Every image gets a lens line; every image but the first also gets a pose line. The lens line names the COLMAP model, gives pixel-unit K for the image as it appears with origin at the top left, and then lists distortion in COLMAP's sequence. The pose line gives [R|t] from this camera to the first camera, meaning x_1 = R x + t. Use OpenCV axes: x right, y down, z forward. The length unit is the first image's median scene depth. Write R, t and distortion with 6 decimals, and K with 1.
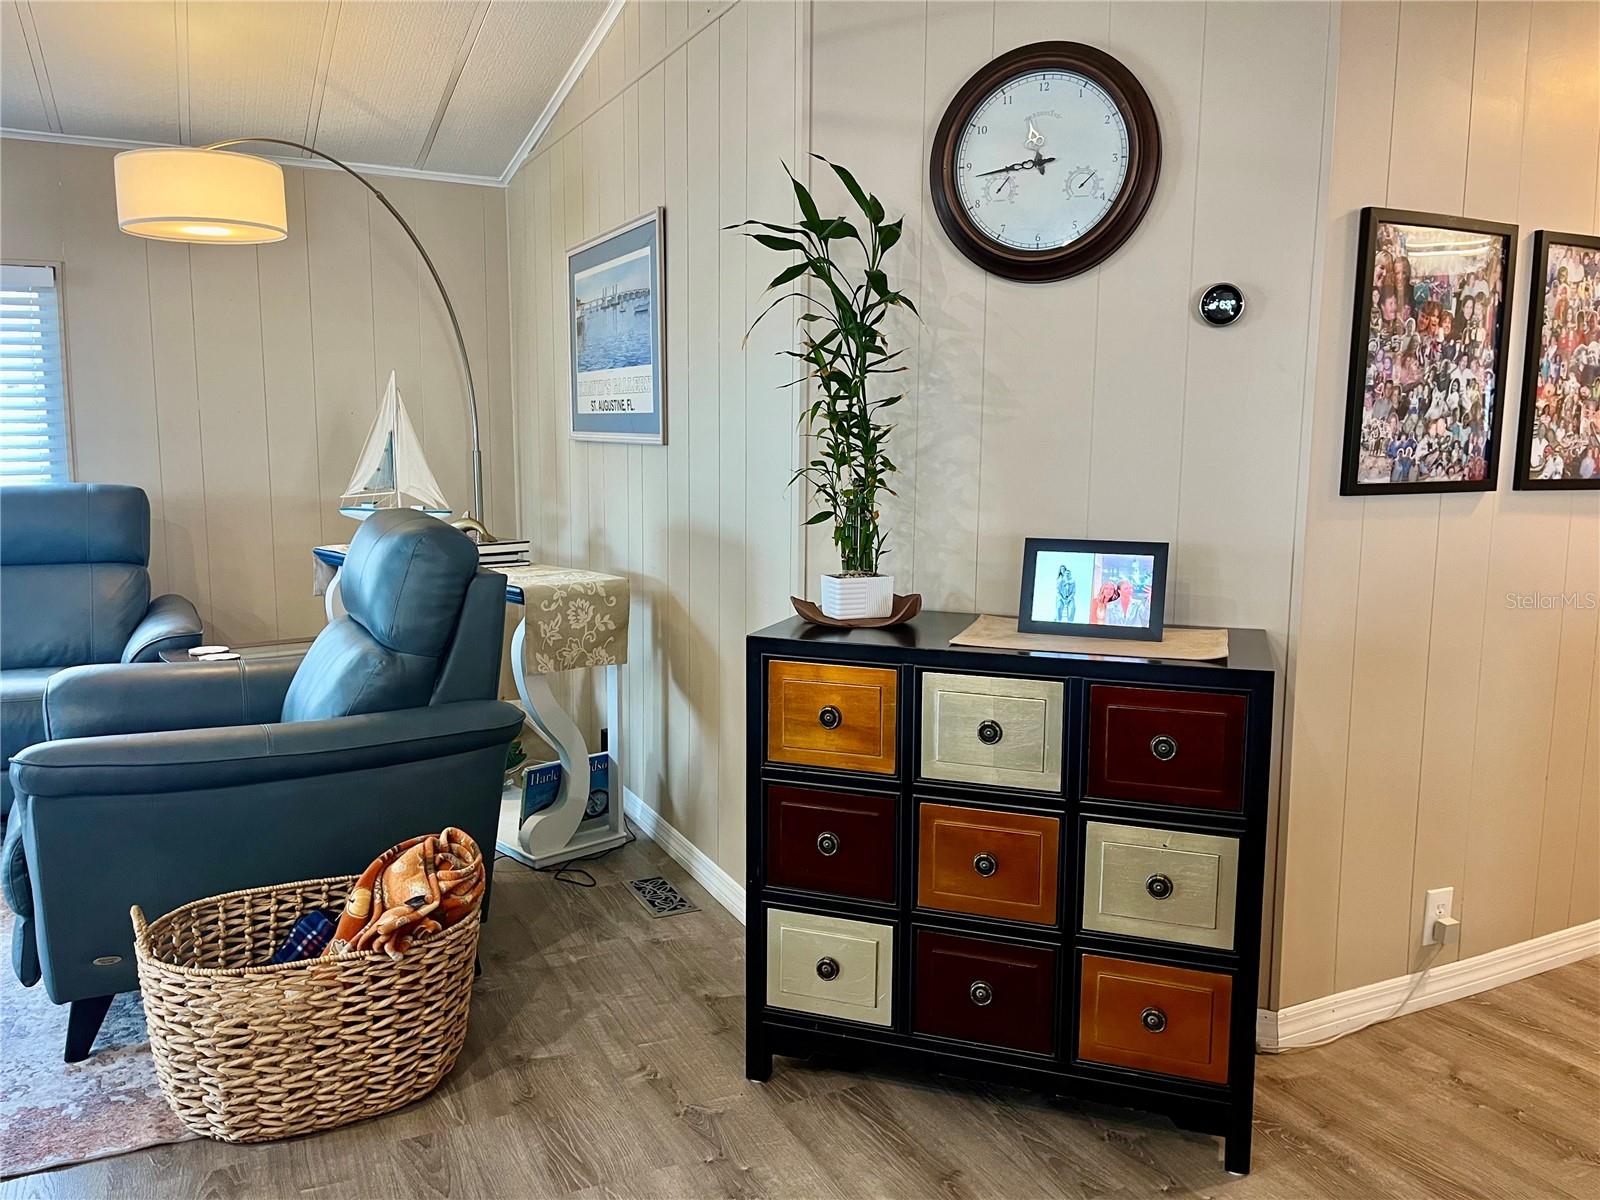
lens RADIAL K [[1209.7, 0, 810.5], [0, 1209.7, 595.8], [0, 0, 1]] dist [0.067294, -0.095549]
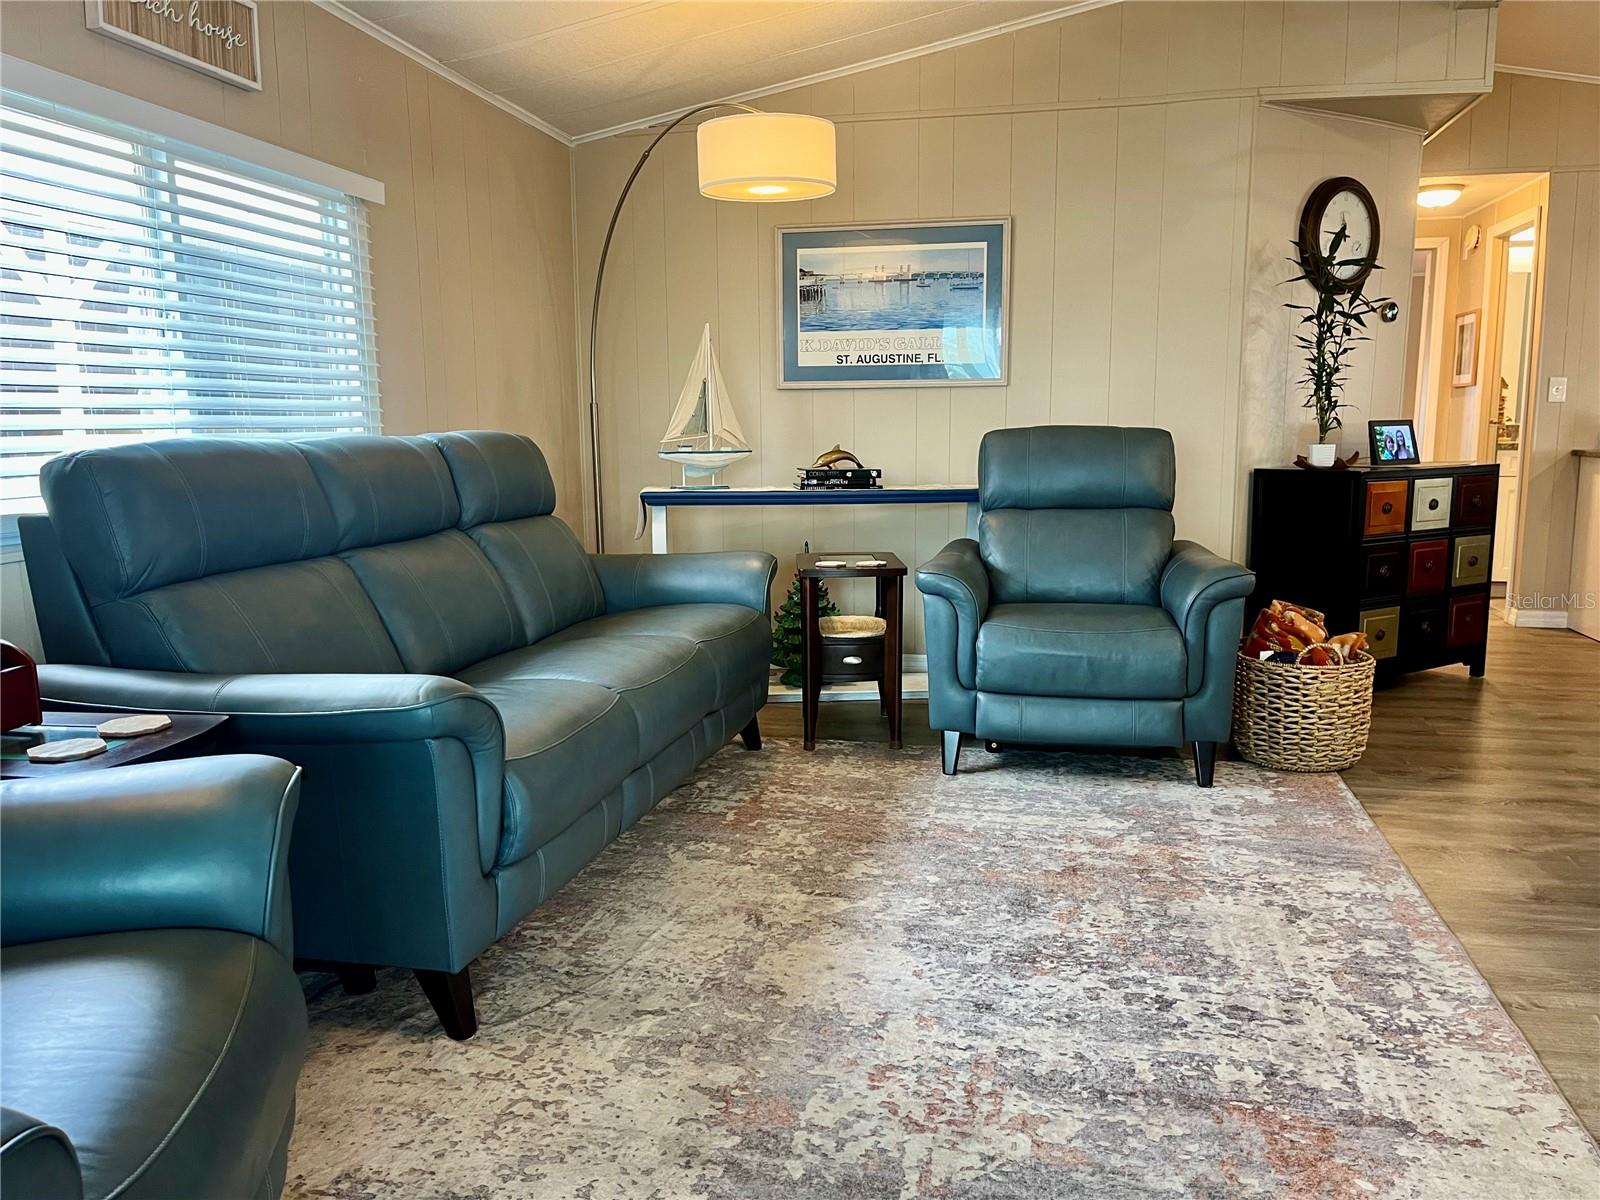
lens RADIAL K [[1209.7, 0, 810.2], [0, 1209.7, 606.8], [0, 0, 1]] dist [0.067294, -0.095549]
pose [[0.621161, -0.132699, 0.772366, -2.013931], [0.121410, 0.989955, 0.072441, 0.000272], [-0.774221, 0.048775, 0.631033, 0.432350]]
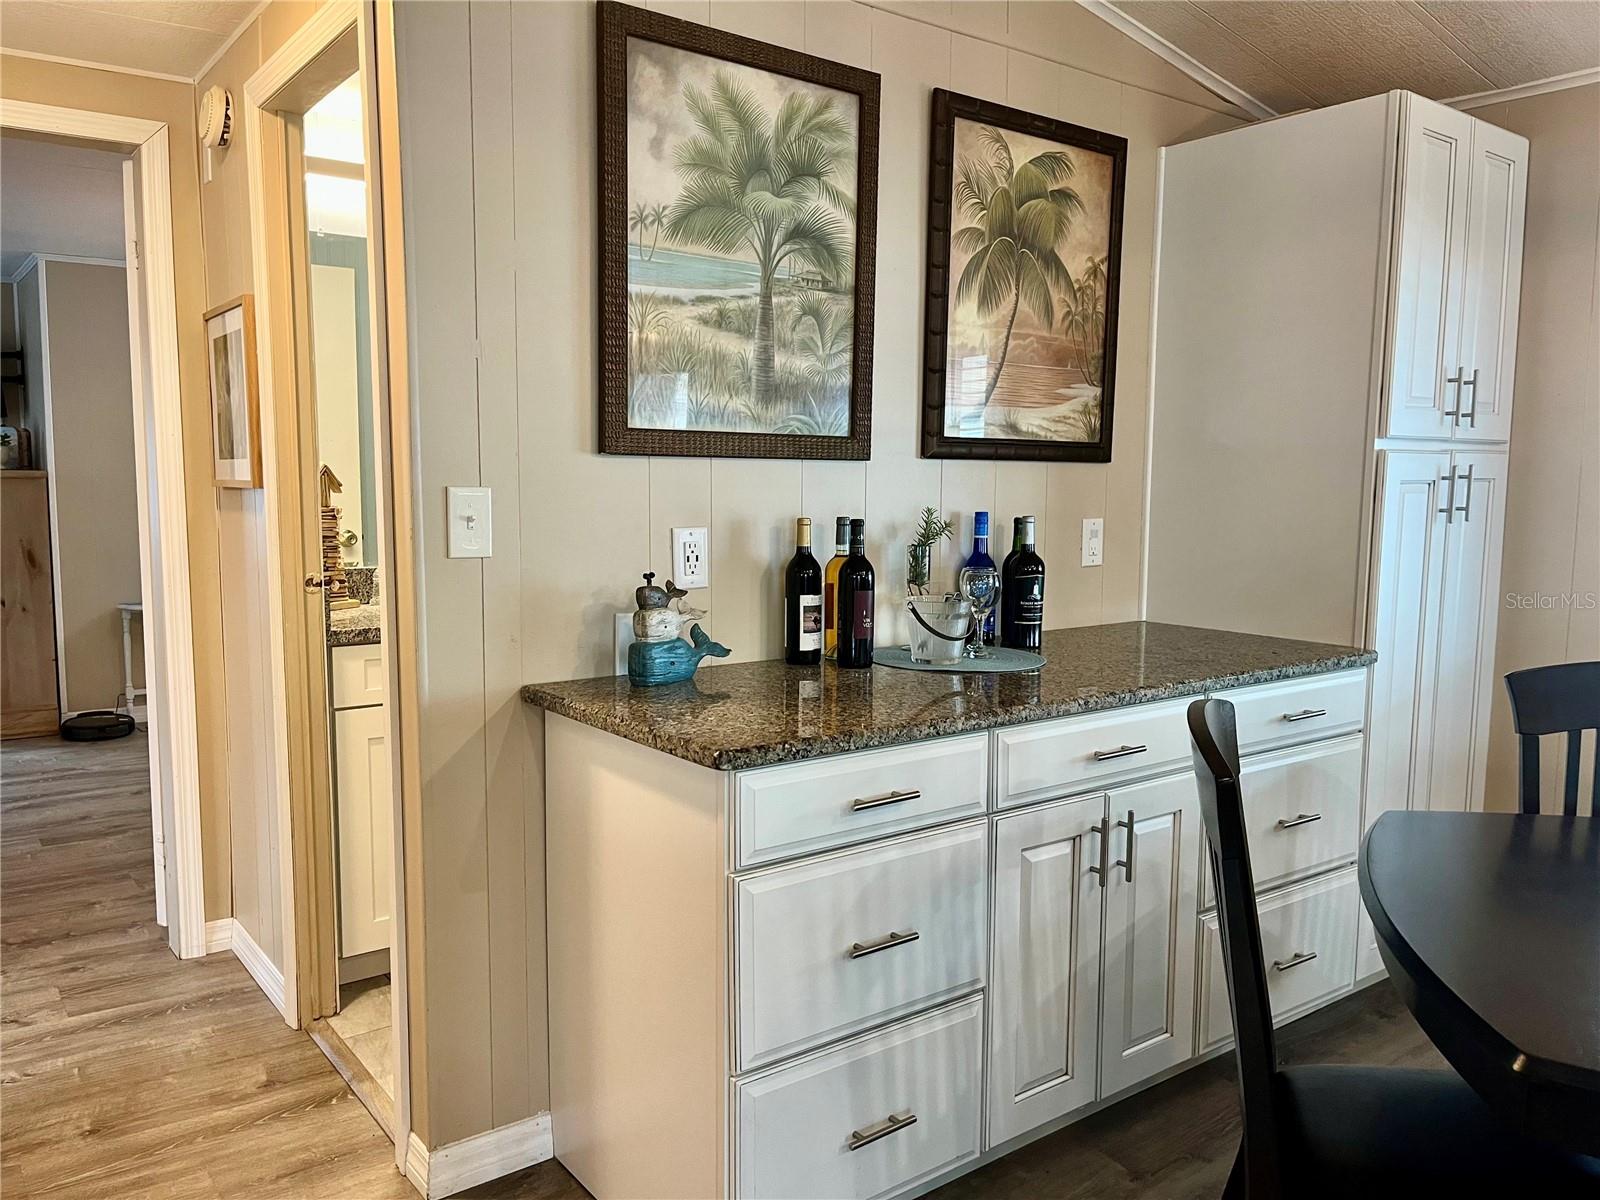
lens RADIAL K [[1209.7, 0, 791.1], [0, 1209.7, 607.4], [0, 0, 1]] dist [0.067294, -0.095549]
pose [[-0.187193, -0.118097, 0.975198, 0.071661], [0.125209, 0.981781, 0.142929, -0.111586], [-0.974311, 0.148859, -0.168996, 0.745334]]
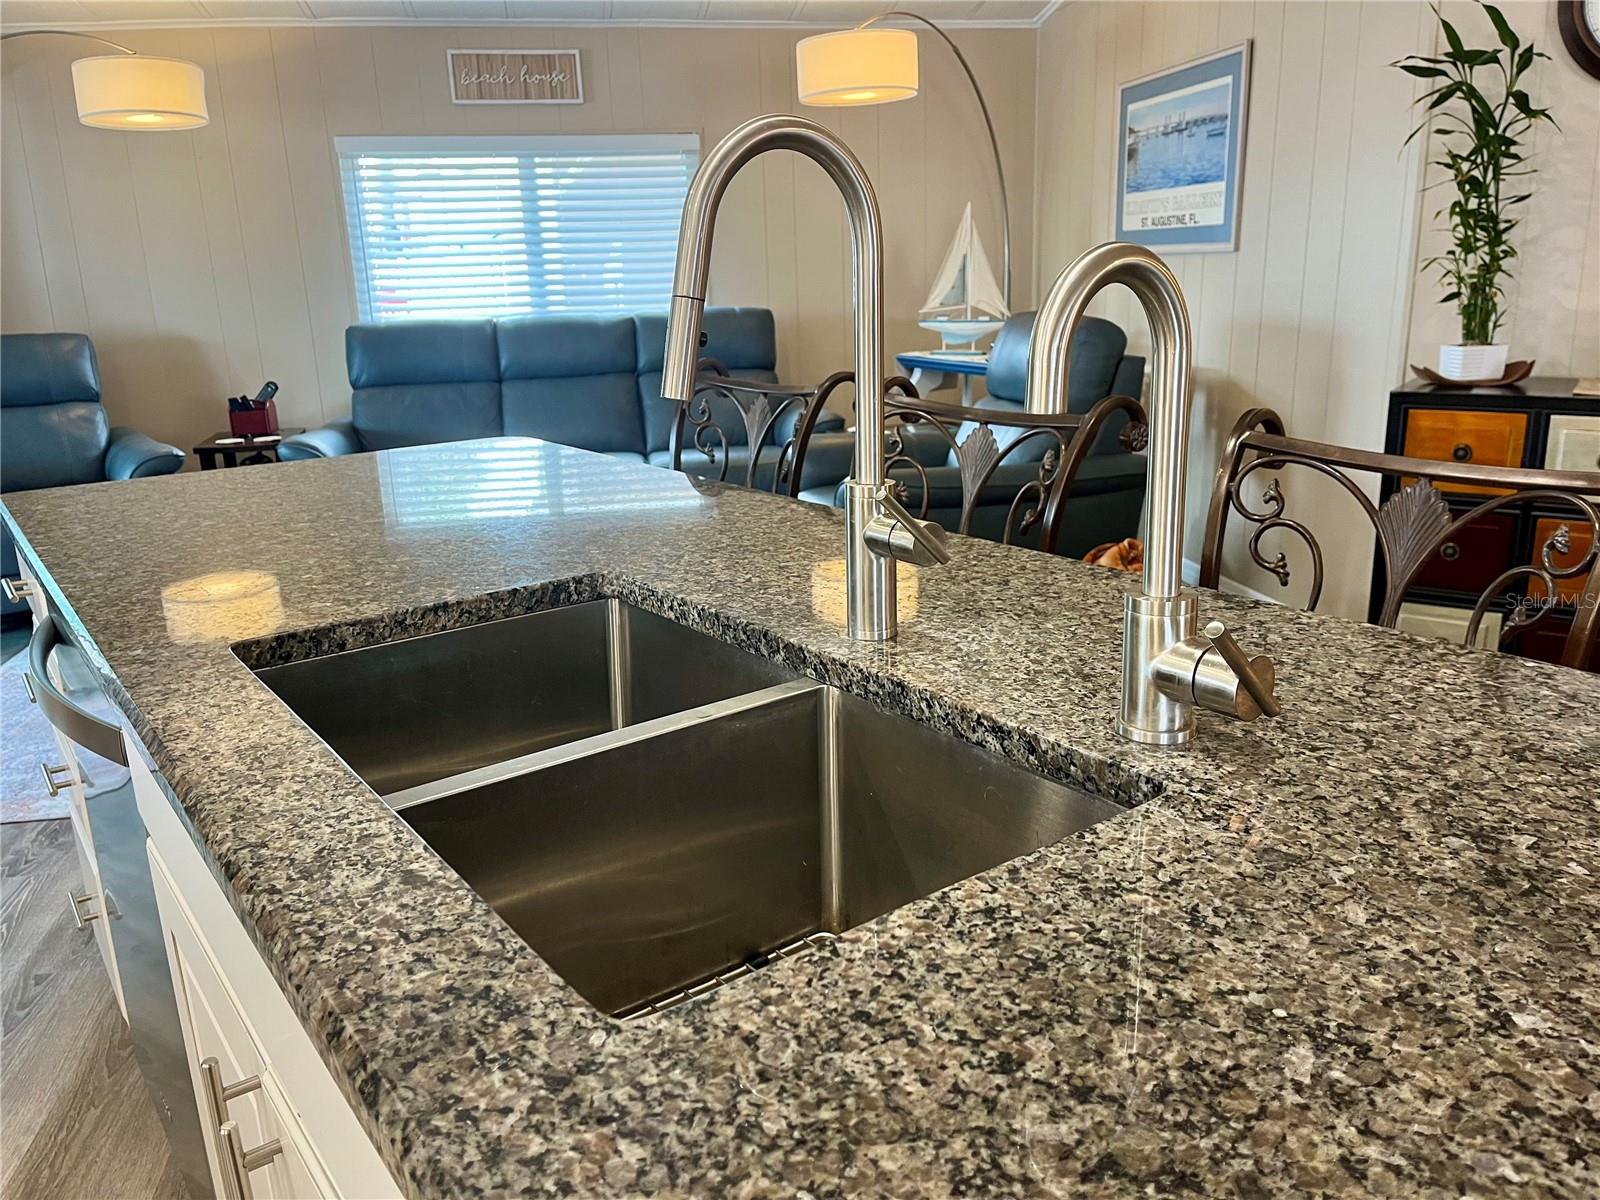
lens RADIAL K [[1209.7, 0, 790.3], [0, 1209.7, 592.2], [0, 0, 1]] dist [0.067294, -0.095549]
pose [[0.958354, 0.035369, -0.283384, -0.271160], [0.002280, 0.991322, 0.131438, 0.068383], [0.285573, -0.126610, 0.949957, -0.426421]]
